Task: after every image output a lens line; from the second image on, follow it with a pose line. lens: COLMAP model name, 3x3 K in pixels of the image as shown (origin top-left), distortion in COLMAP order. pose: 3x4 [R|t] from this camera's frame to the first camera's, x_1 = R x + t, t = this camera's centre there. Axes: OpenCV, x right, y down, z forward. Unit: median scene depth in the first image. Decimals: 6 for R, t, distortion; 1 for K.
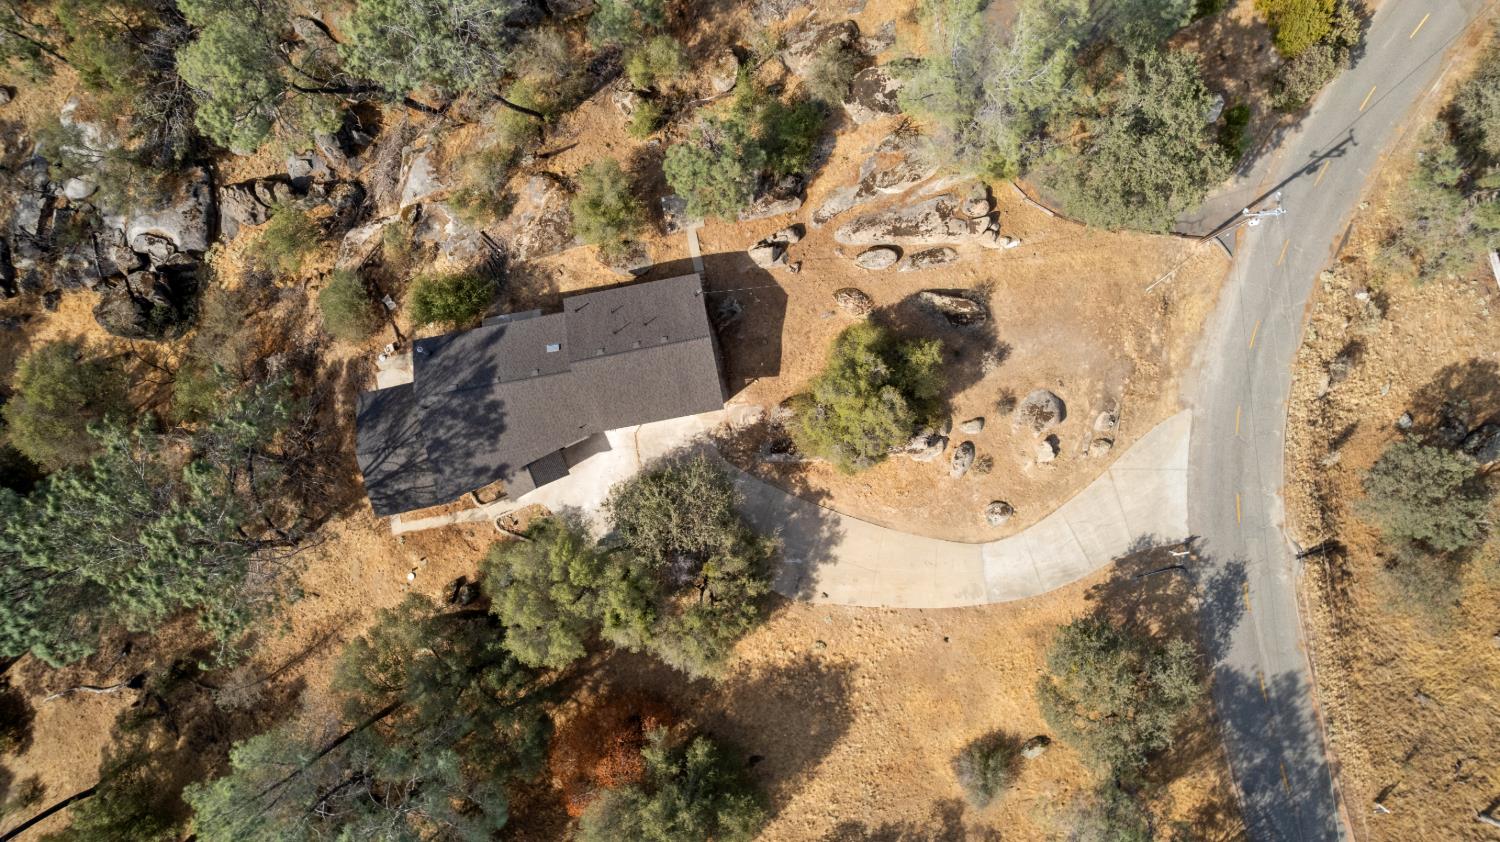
lens RADIAL K [[981.7, 0, 768.4], [0, 981.7, 422.6], [0, 0, 1]] dist [-0.081674, 0.077520]
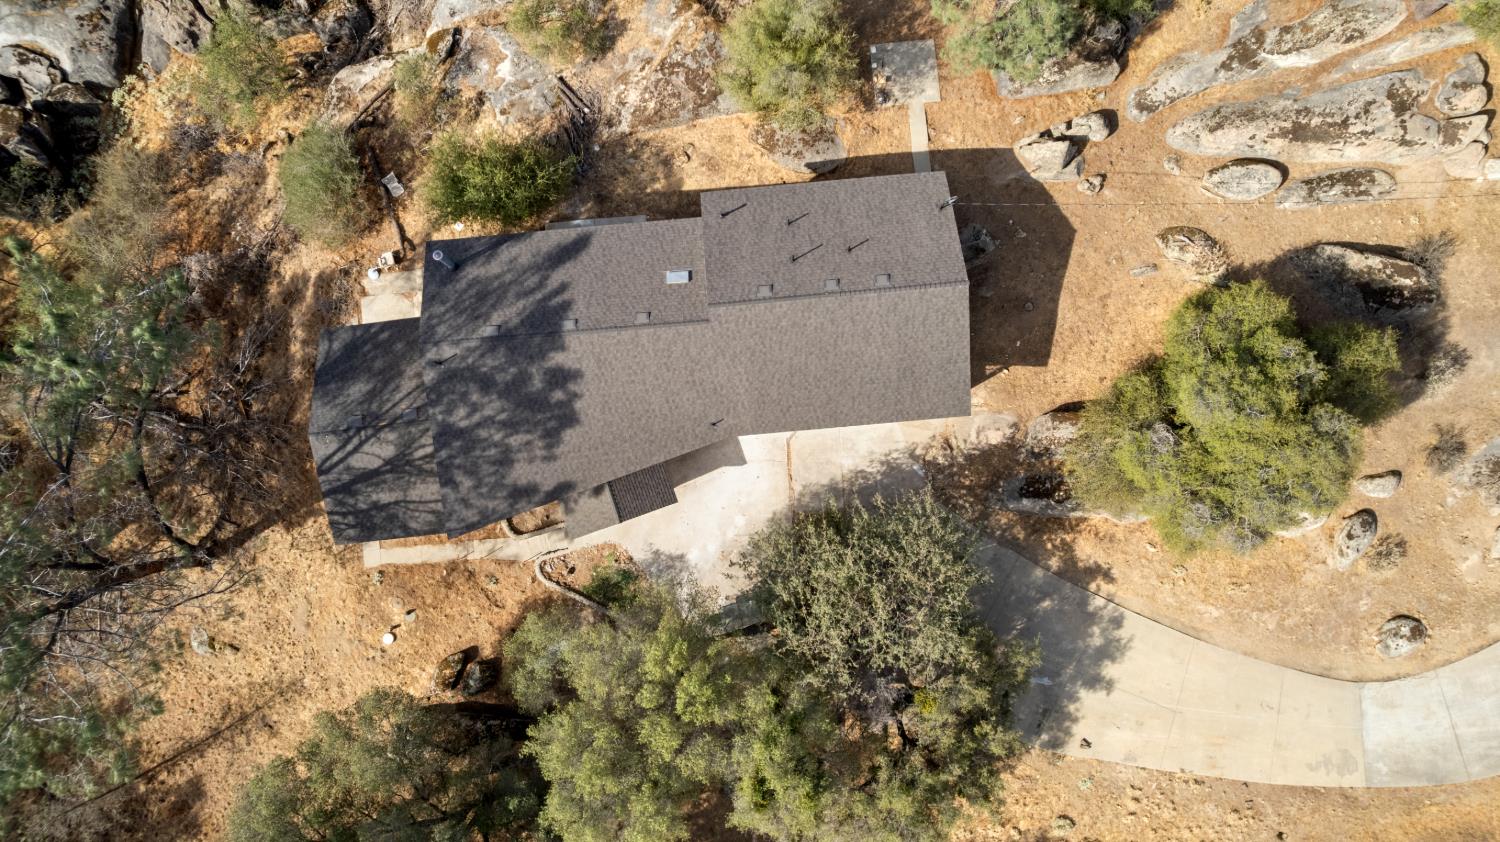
lens RADIAL K [[981.7, 0, 768.4], [0, 981.7, 422.6], [0, 0, 1]] dist [-0.081674, 0.077520]
pose [[0.995555, 0.094115, -0.003647, -0.148323], [-0.094077, 0.995520, 0.009460, -0.004028], [0.004521, -0.009075, 0.999949, 0.414391]]
